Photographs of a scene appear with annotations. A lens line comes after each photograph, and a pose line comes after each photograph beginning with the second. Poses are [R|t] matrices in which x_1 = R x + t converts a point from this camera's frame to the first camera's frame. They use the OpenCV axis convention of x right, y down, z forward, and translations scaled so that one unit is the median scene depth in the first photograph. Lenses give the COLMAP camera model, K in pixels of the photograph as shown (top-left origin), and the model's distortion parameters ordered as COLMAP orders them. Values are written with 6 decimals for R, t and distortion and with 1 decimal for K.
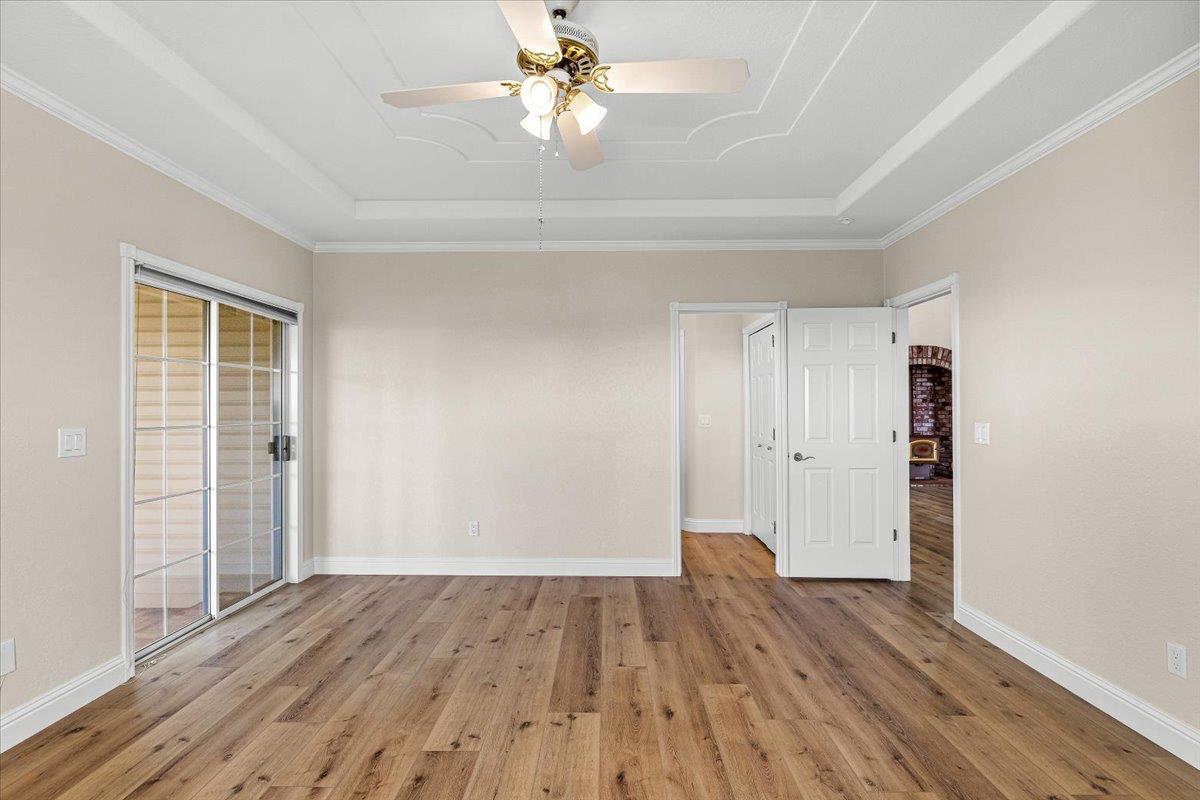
lens RADIAL K [[566.3, 0, 597.7], [0, 566.3, 402.4], [0, 0, 1]] dist [-0.002373, 0.001131]
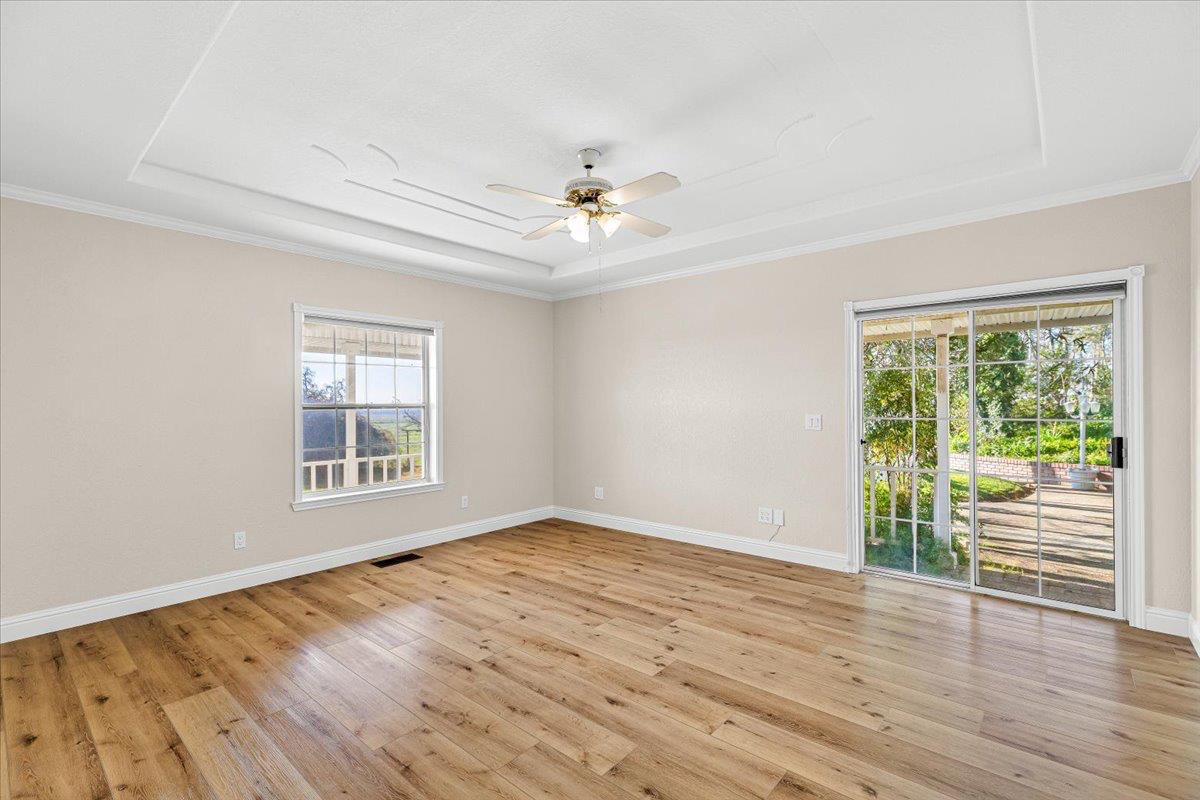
lens RADIAL K [[505.6, 0, 597.0], [0, 505.6, 403.5], [0, 0, 1]] dist [0.001129, 0.000051]
pose [[-0.623227, 0.004052, -0.782031, 0.861388], [0.013531, 0.999893, -0.005603, 0.007674], [0.781924, -0.014073, -0.623215, 1.551969]]
